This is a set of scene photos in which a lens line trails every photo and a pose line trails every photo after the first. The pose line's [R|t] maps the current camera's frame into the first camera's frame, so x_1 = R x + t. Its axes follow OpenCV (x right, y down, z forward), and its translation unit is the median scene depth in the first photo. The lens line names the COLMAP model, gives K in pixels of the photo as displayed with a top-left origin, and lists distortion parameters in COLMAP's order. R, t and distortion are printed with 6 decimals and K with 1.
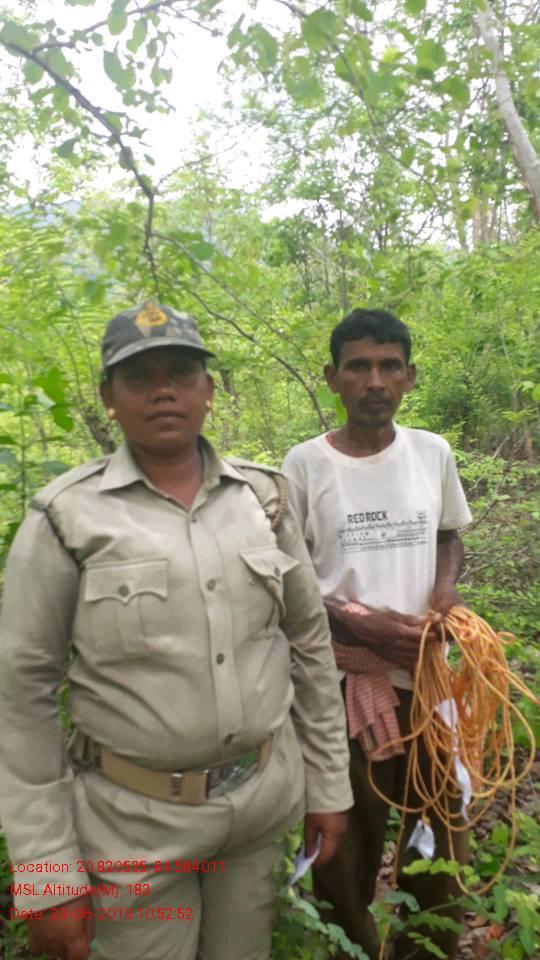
lens RADIAL K [[611.7, 0, 270.0], [0, 611.7, 480.0], [0, 0, 1]] dist [0.004193, 0.000185]
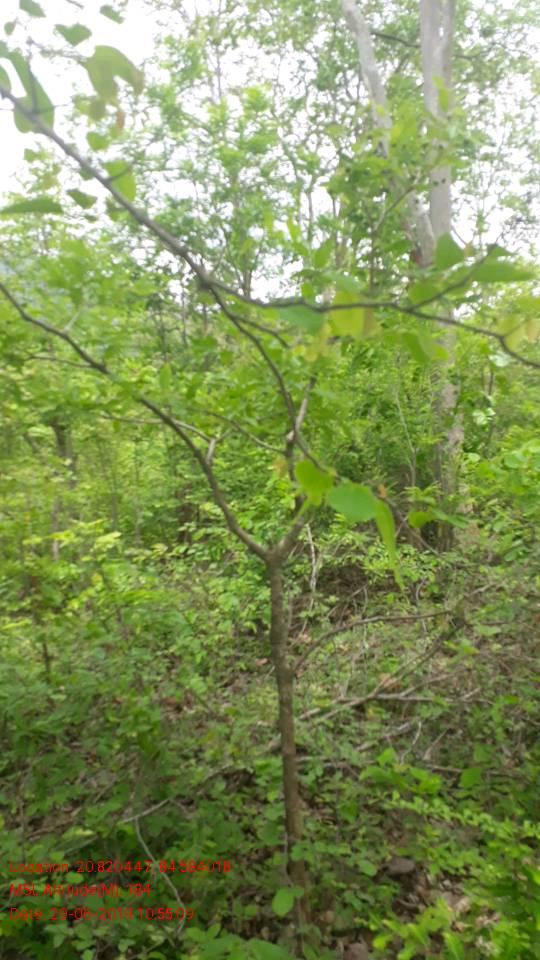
lens RADIAL K [[611.7, 0, 270.0], [0, 611.7, 480.0], [0, 0, 1]] dist [0.004193, 0.000185]
pose [[0.967470, 0.017887, 0.252353, -0.009649], [0.007213, 0.995141, -0.098191, -0.032631], [-0.252883, 0.096817, 0.962640, 0.191277]]
